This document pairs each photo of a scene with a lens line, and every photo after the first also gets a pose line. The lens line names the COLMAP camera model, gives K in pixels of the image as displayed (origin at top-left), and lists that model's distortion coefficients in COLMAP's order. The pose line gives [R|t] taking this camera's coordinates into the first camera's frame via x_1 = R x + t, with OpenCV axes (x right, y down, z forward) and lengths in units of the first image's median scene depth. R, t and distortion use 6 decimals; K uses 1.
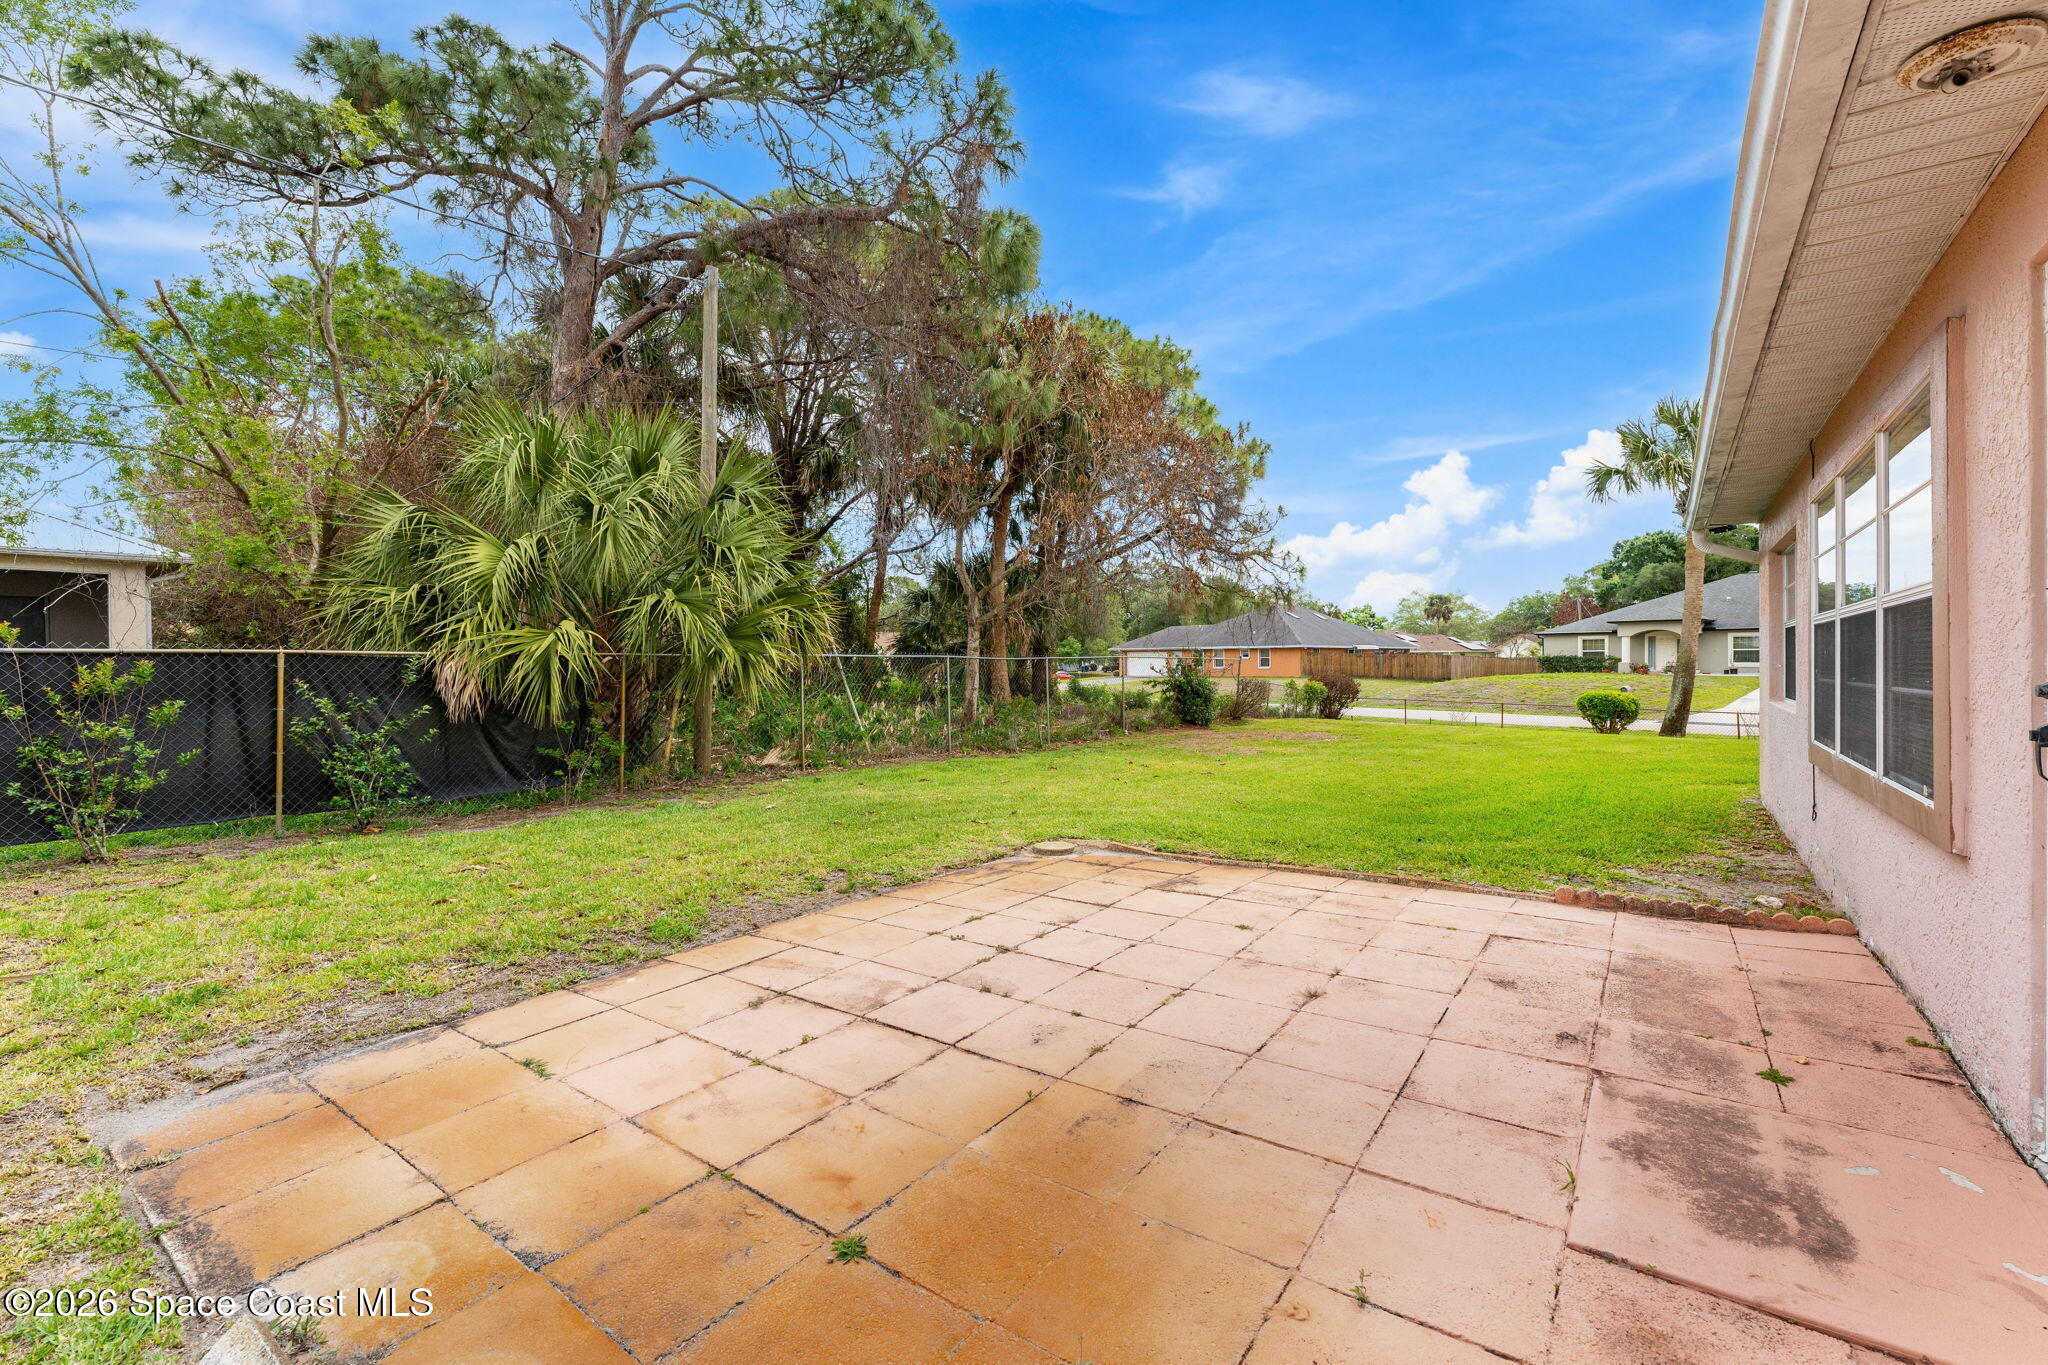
lens RADIAL K [[819.2, 0, 1024.7], [0, 819.2, 672.6], [0, 0, 1]] dist [0.000564, -0.000039]
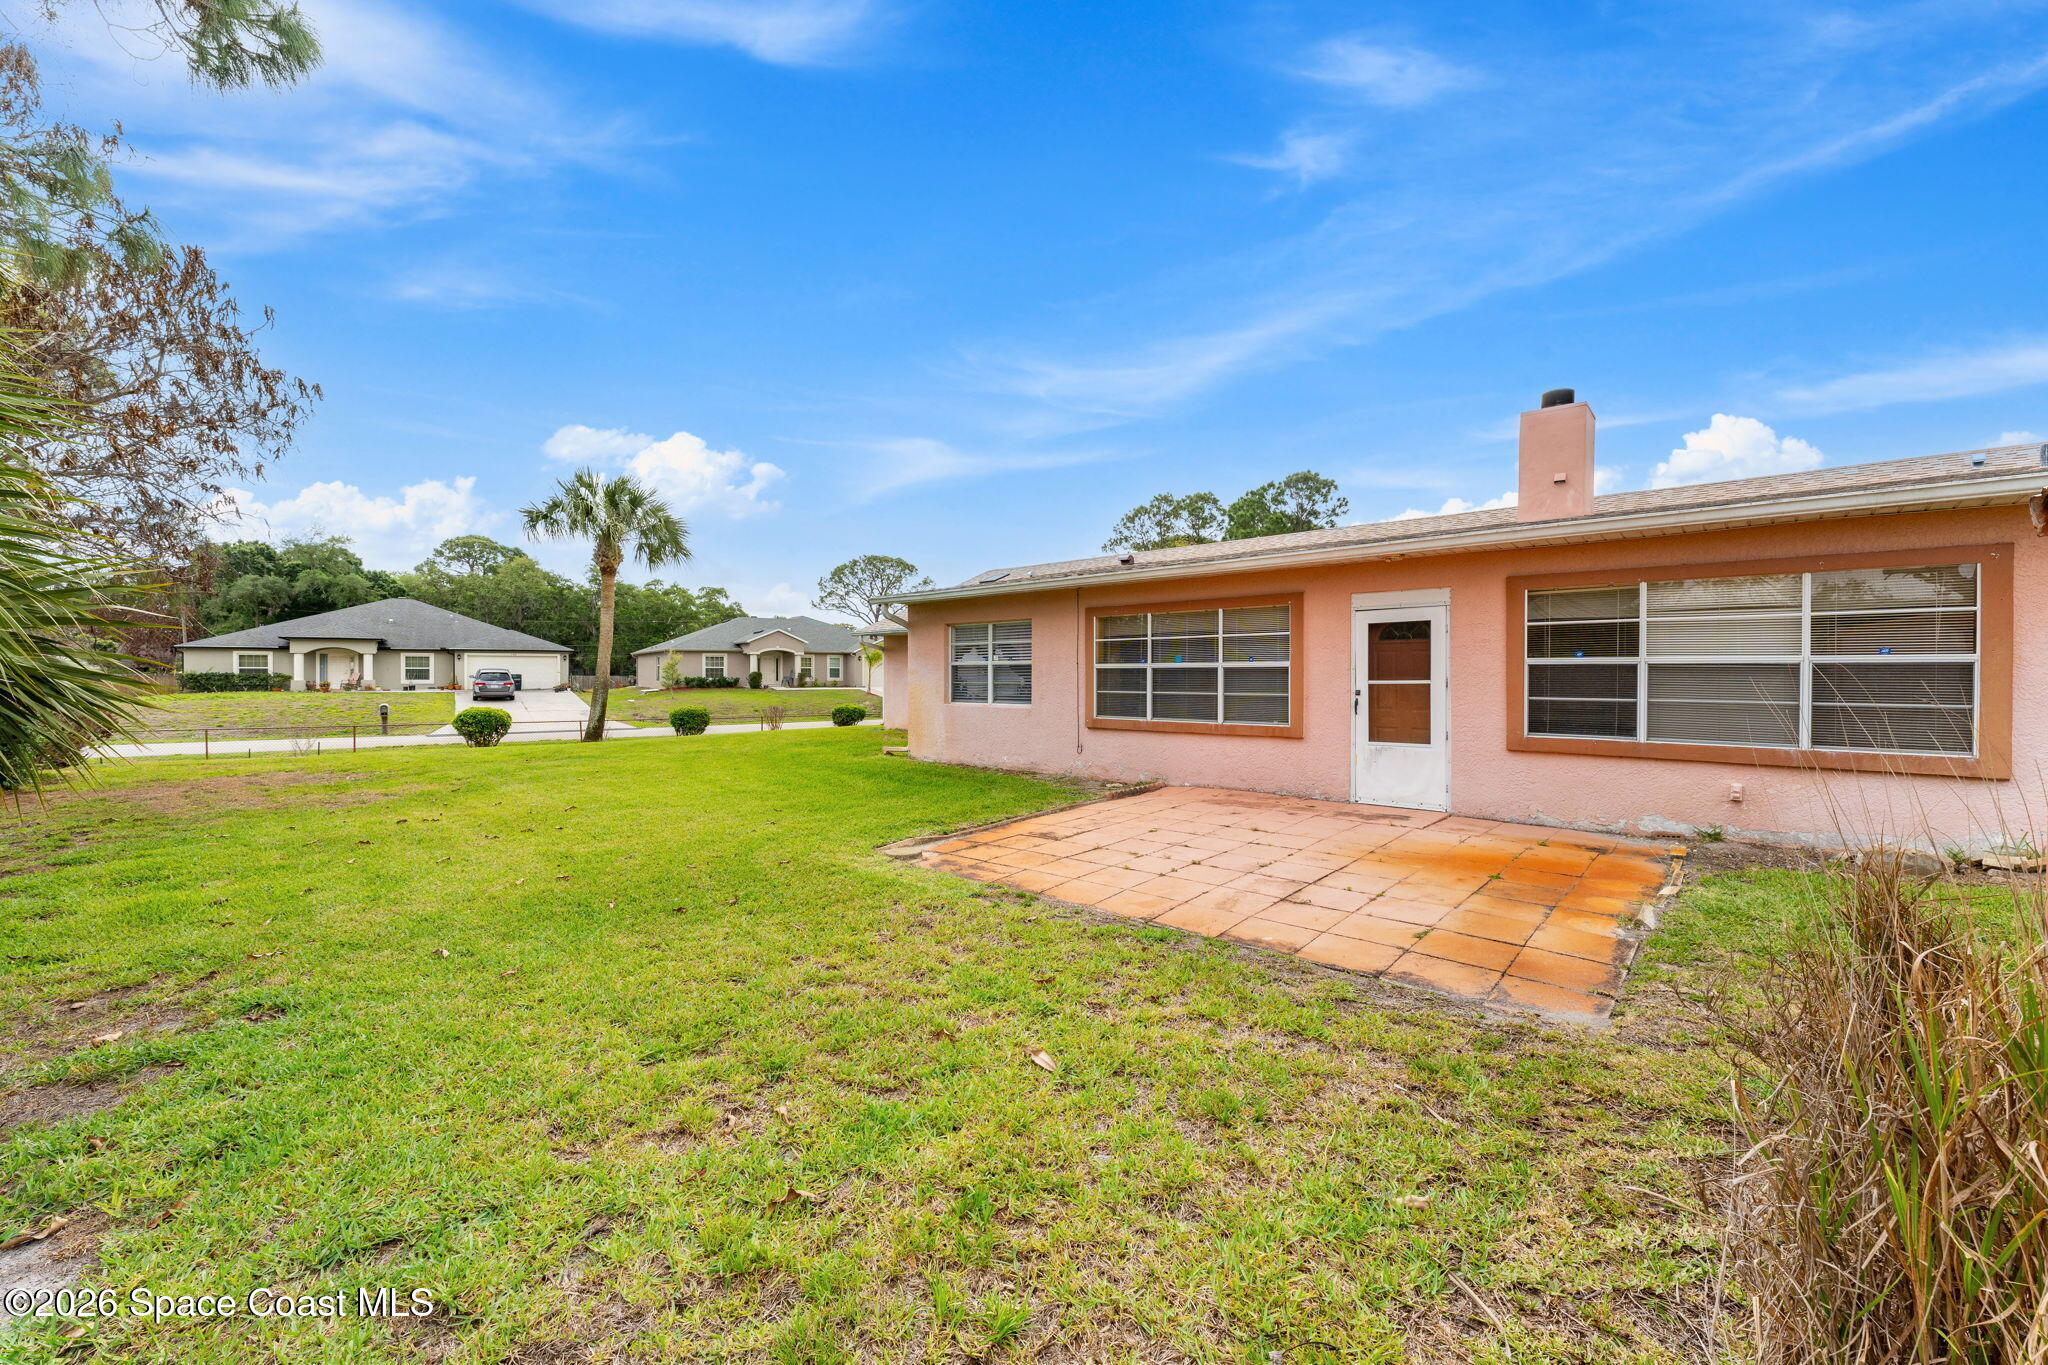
lens RADIAL K [[808.5, 0, 999.7], [0, 808.5, 683.8], [0, 0, 1]] dist [0.000610, -0.000002]
pose [[0.143634, -0.007634, 0.989601, -0.247656], [0.014601, 0.999878, 0.005594, -0.004959], [-0.989523, 0.013646, 0.143728, 0.170220]]
